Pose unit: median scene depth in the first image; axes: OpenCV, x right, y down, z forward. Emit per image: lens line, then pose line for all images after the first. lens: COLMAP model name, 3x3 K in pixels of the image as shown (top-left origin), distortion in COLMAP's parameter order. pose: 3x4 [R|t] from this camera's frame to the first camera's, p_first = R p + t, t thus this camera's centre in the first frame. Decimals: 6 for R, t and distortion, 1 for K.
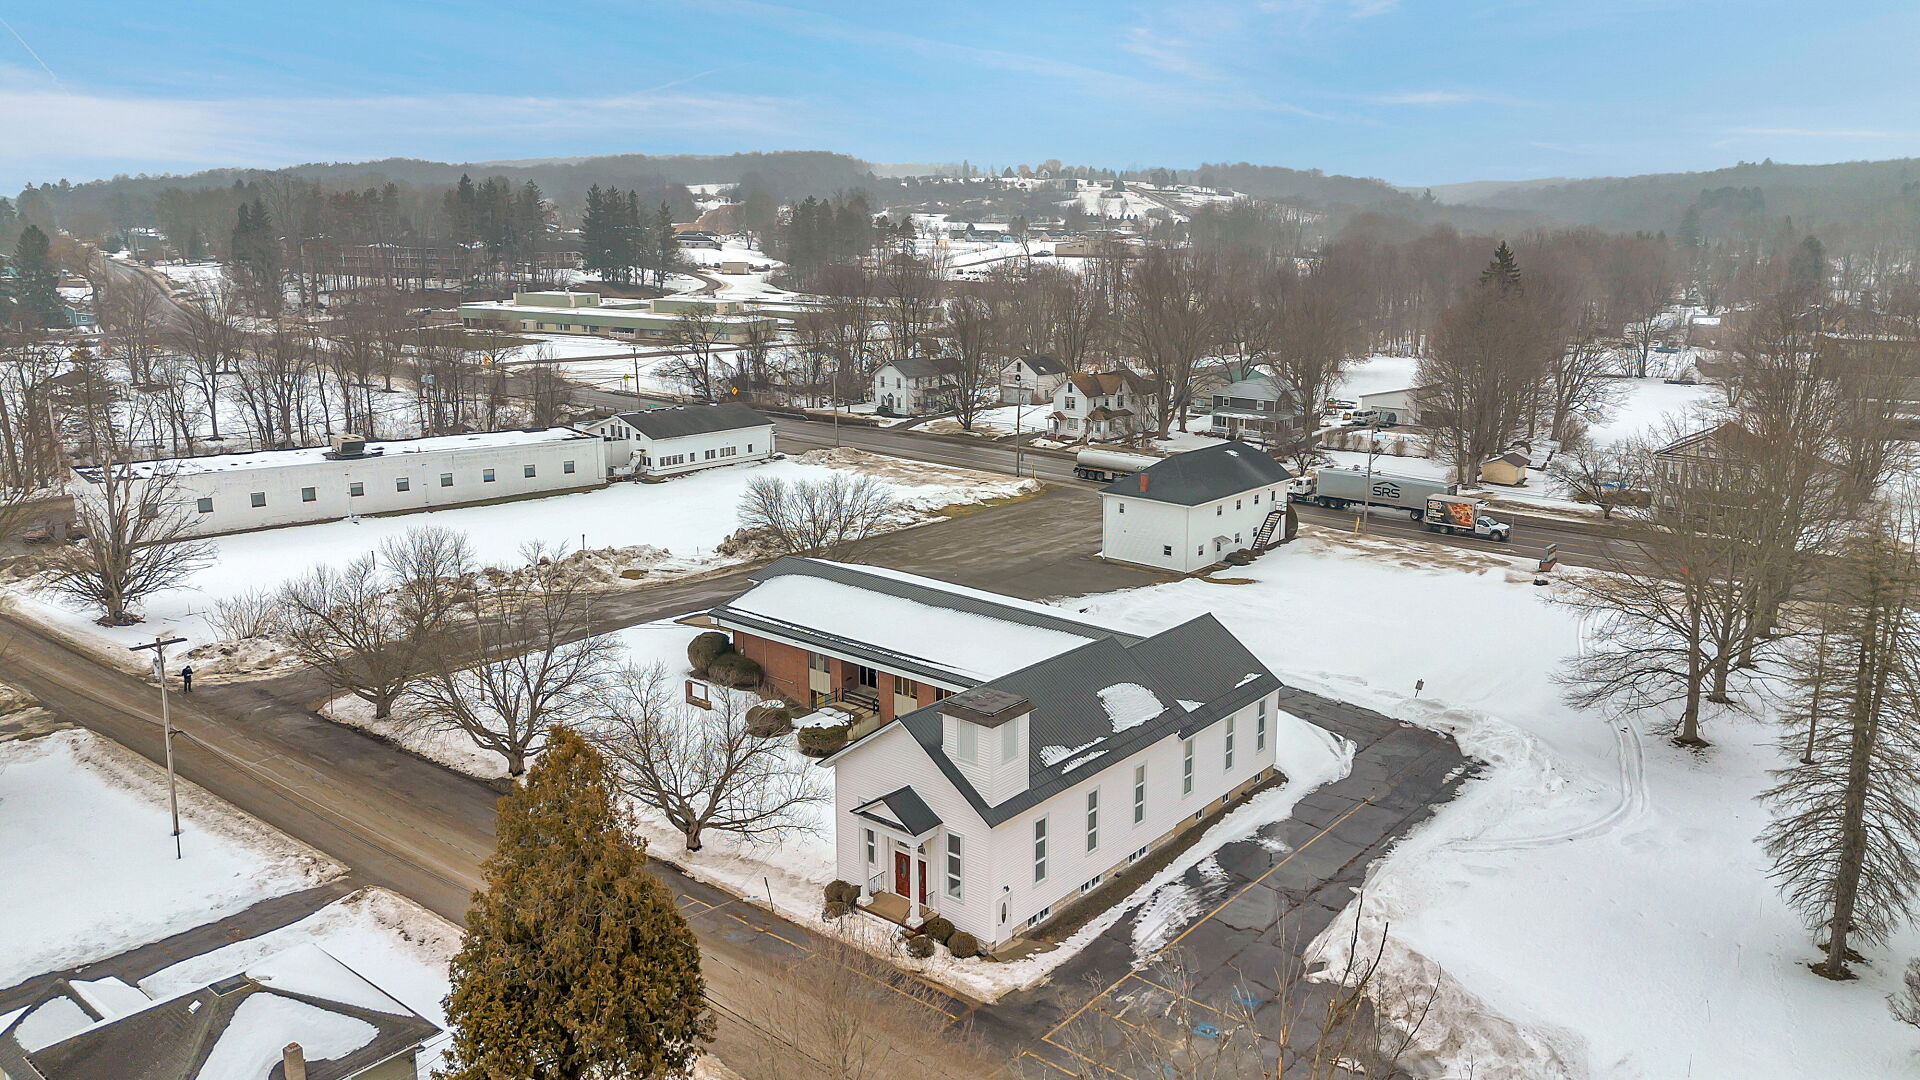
lens RADIAL K [[1396.1, 0, 992.7], [0, 1396.1, 470.4], [0, 0, 1]] dist [0.075587, -0.077475]
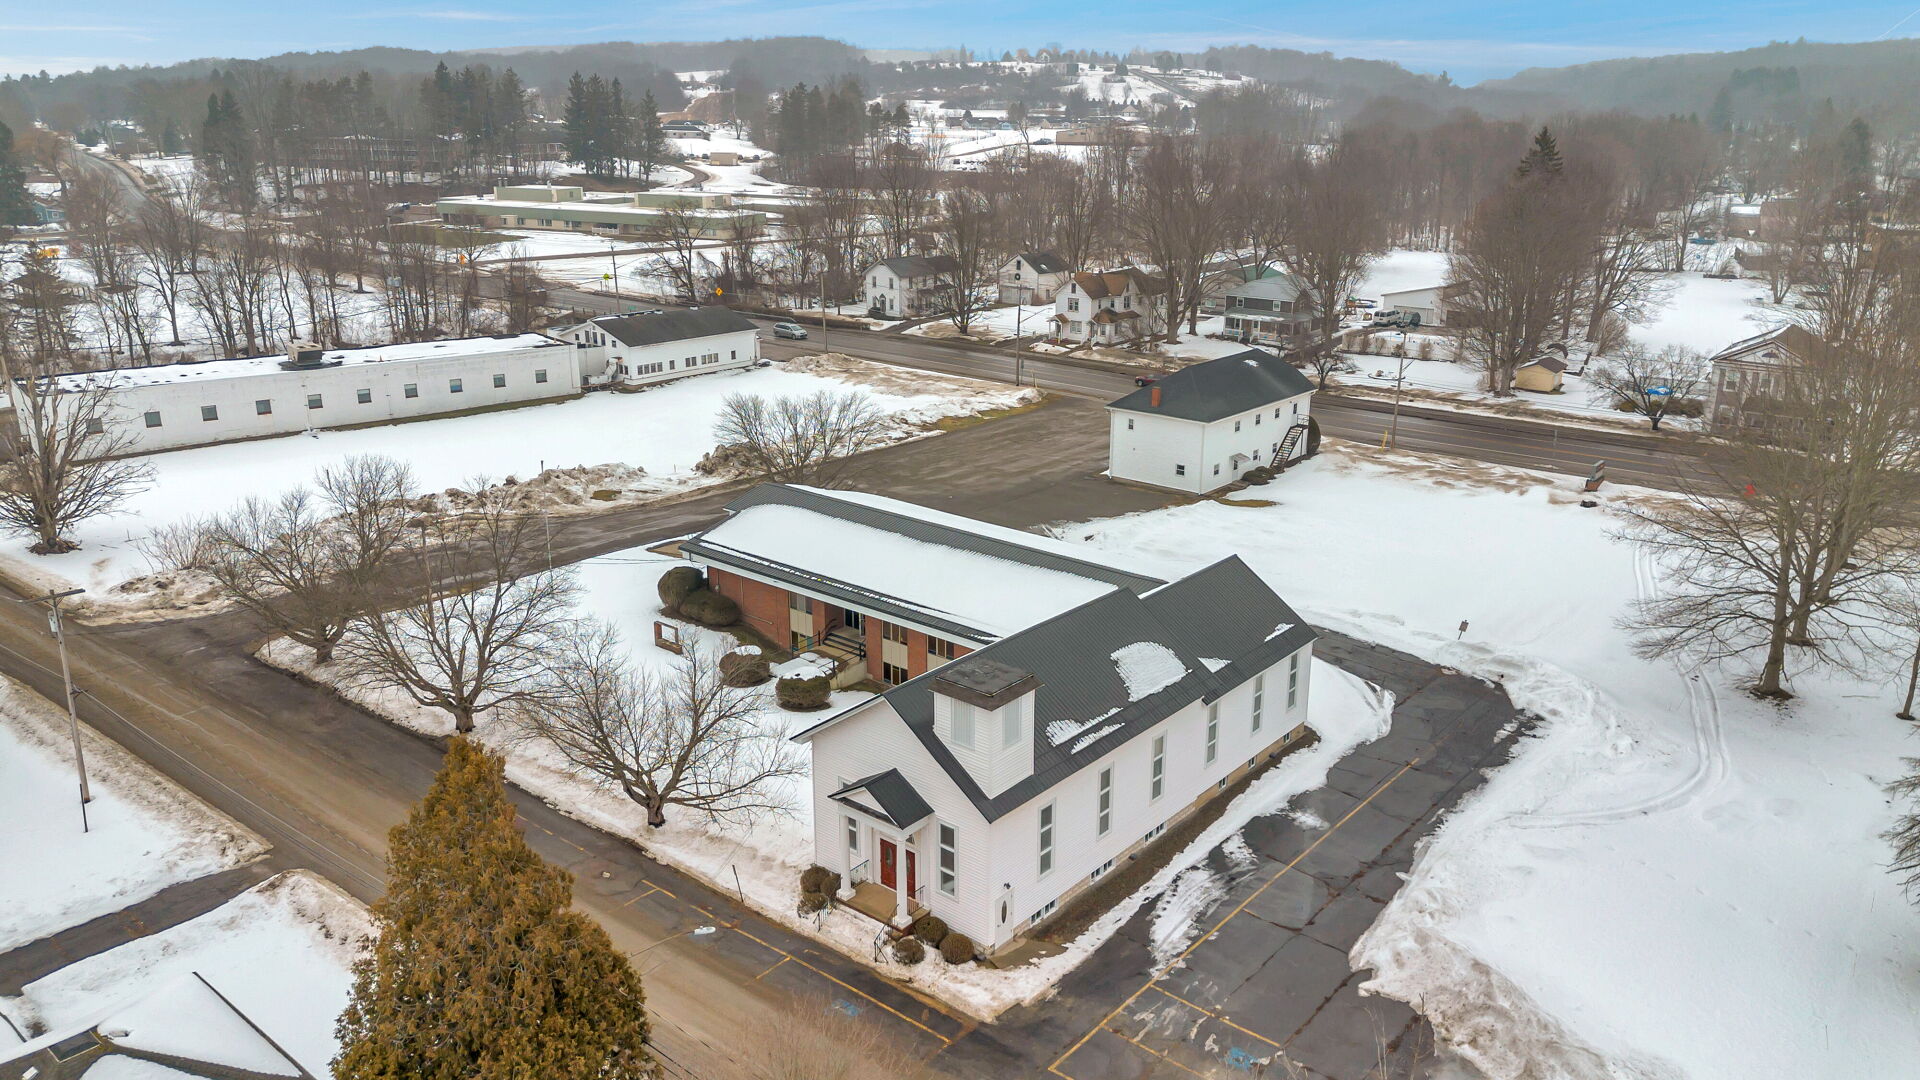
lens RADIAL K [[1395.0, 0, 963.7], [0, 1395.0, 509.5], [0, 0, 1]] dist [0.064152, -0.061193]
pose [[0.999811, -0.000439, -0.019415, 0.000000], [0.002418, 0.994778, 0.102030, -0.011226], [0.019269, -0.102058, 0.994592, 0.078550]]
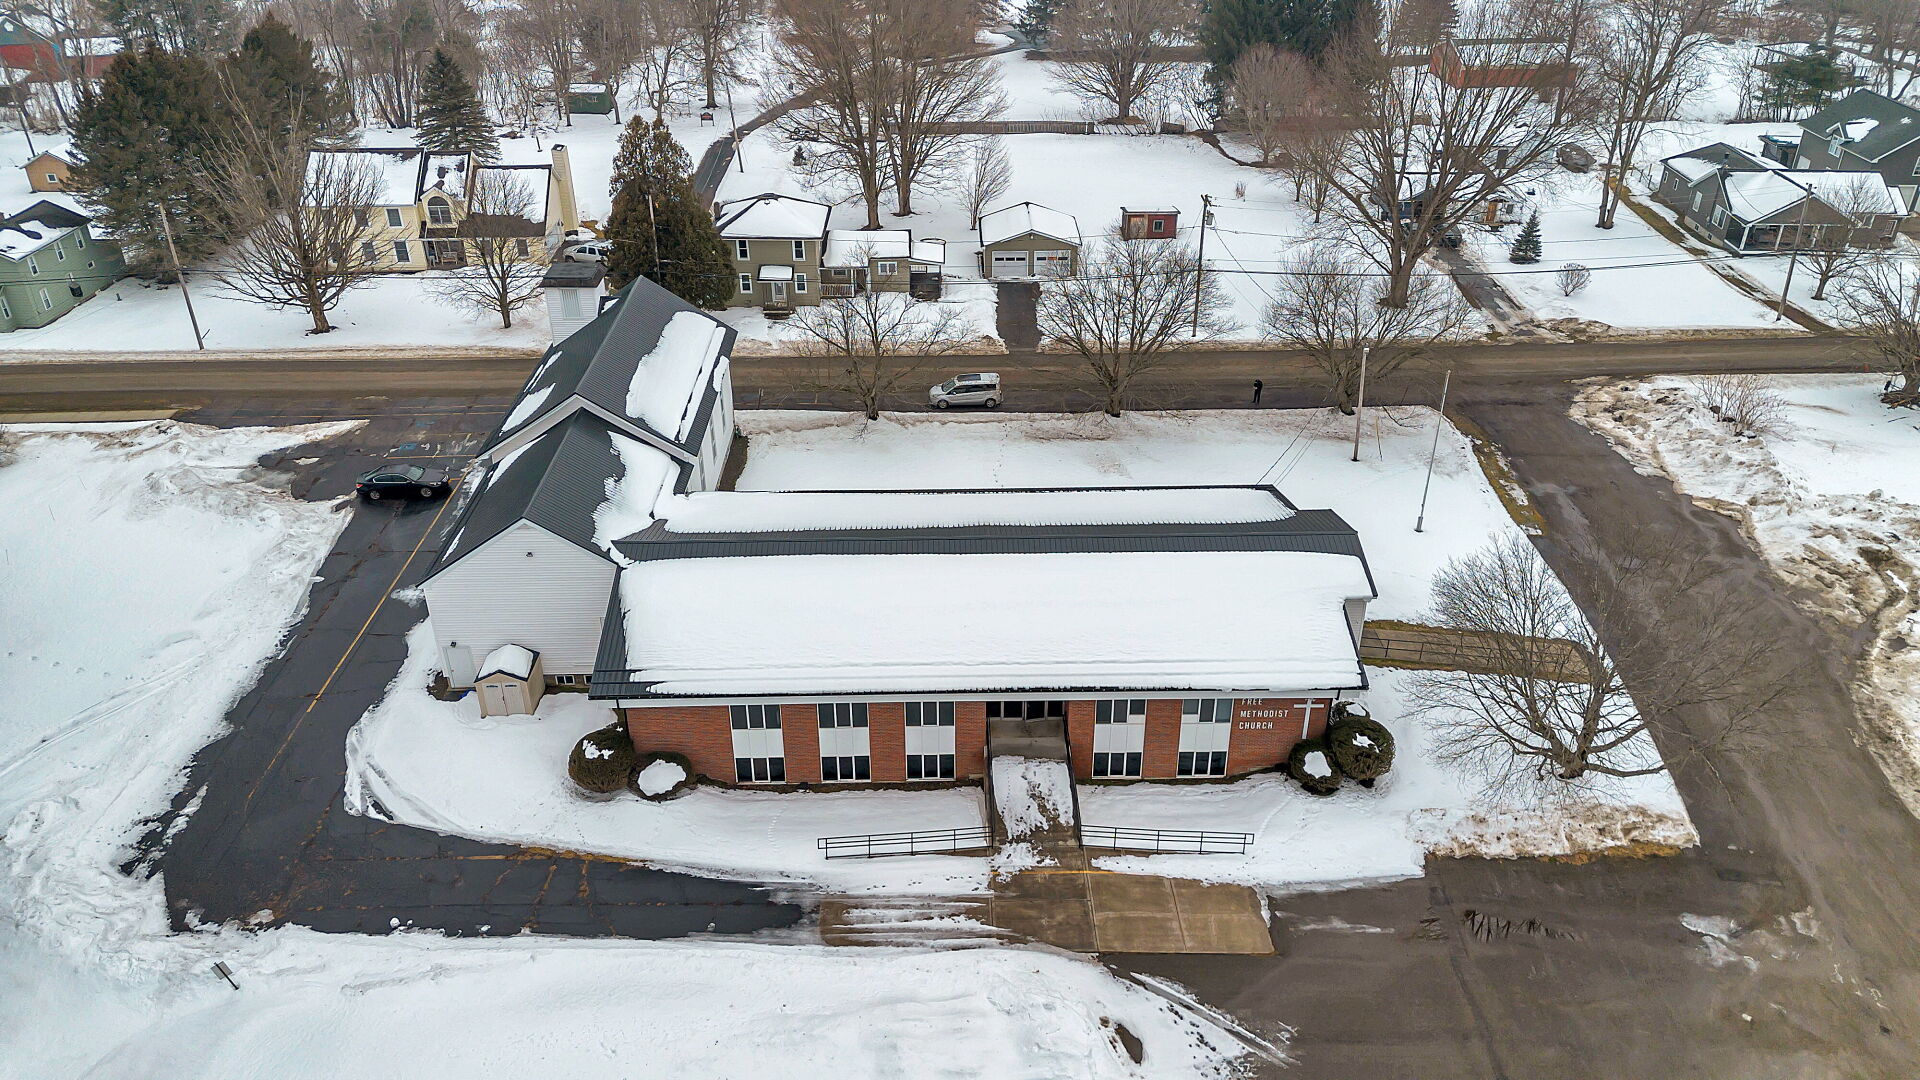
lens RADIAL K [[1351.2, 0, 963.1], [0, 1351.2, 541.0], [0, 0, 1]] dist [0.114791, -0.127741]
pose [[-0.768726, 0.303025, -0.563237, 0.248988], [-0.121205, 0.795660, 0.593494, -0.210400], [0.627989, 0.524501, -0.574916, 1.022356]]
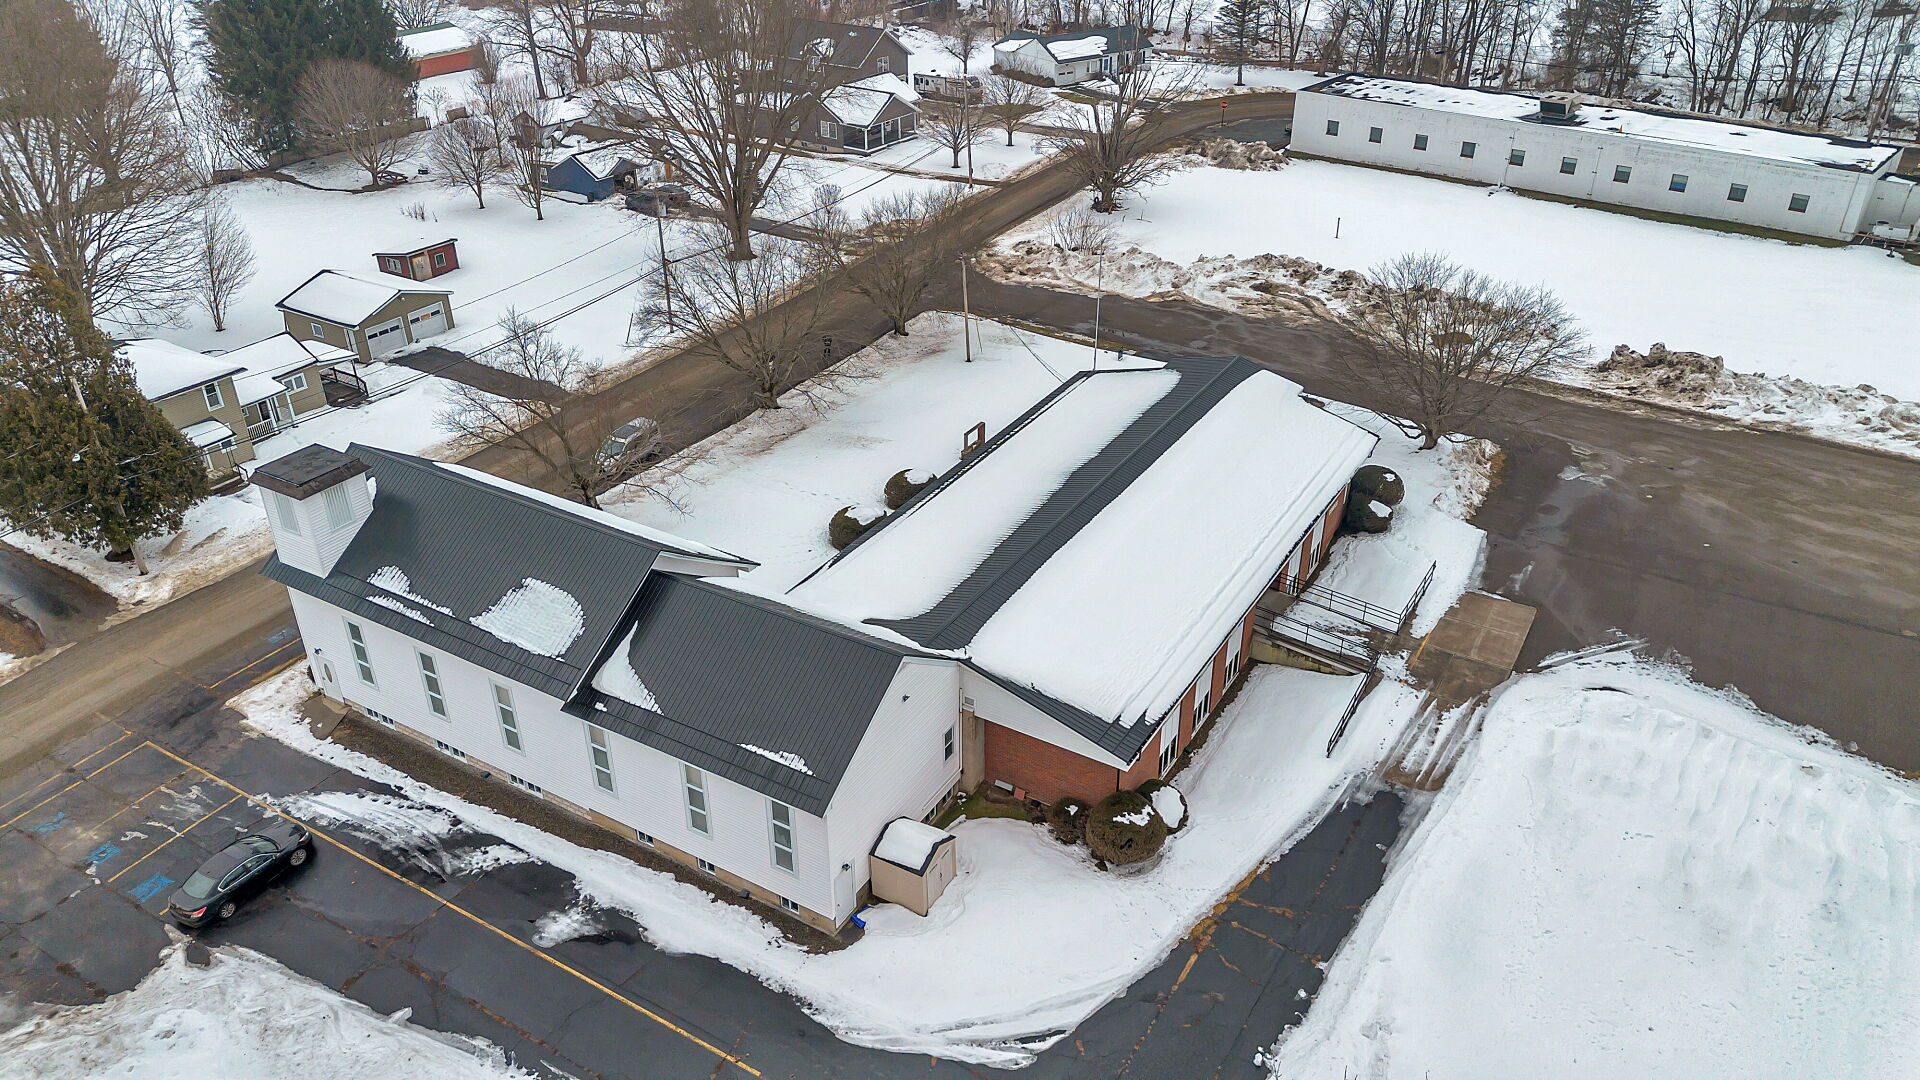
lens RADIAL K [[1334.5, 0, 960.0], [0, 1334.5, 540.0], [0, 0, 1]] dist [0.063504, -0.058701]
pose [[0.130954, 0.482656, -0.865964, 0.400696], [-0.166055, 0.871825, 0.460811, -0.126044], [0.977383, 0.083453, 0.194317, 0.609559]]
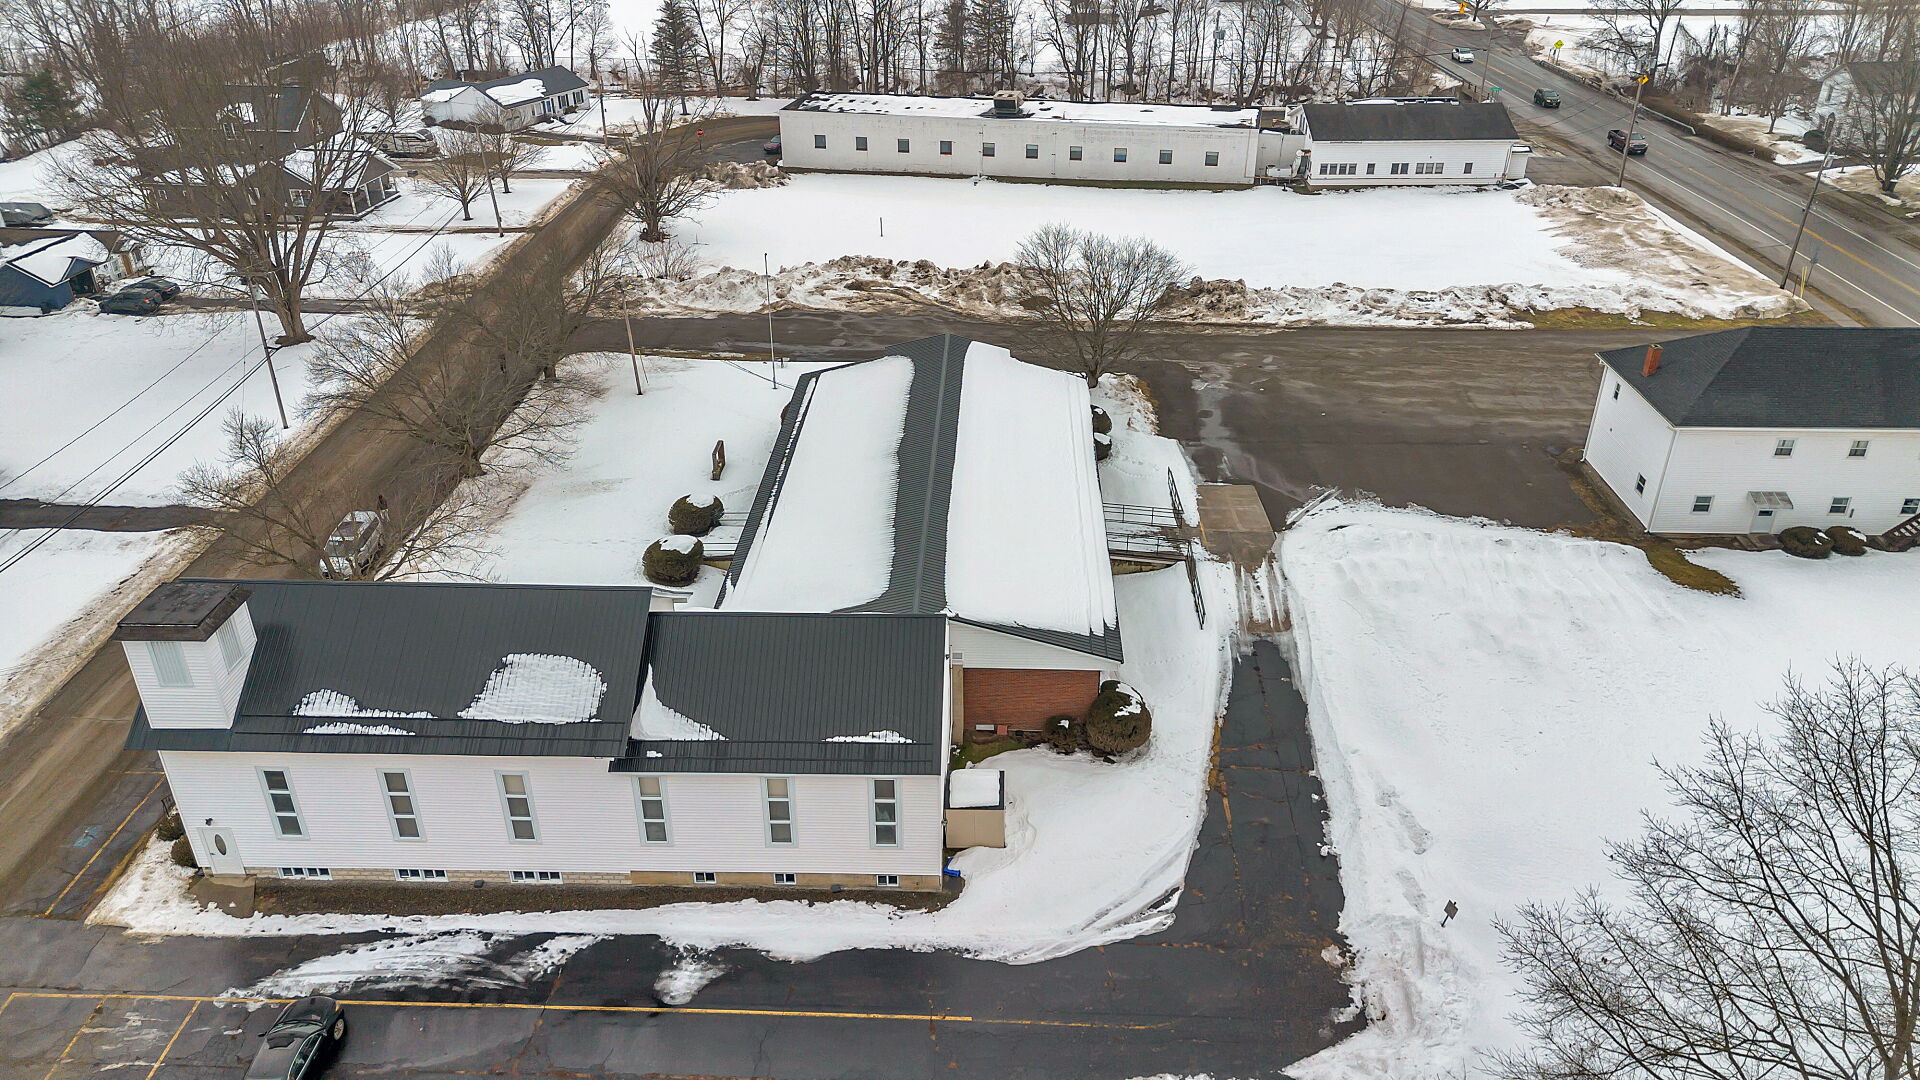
lens RADIAL K [[1330.3, 0, 944.6], [0, 1330.3, 543.1], [0, 0, 1]] dist [0.083992, -0.091969]
pose [[0.590064, 0.372156, -0.716467, 0.371387], [-0.126348, 0.919054, 0.373330, -0.094399], [0.797409, -0.129764, 0.589322, 0.442515]]
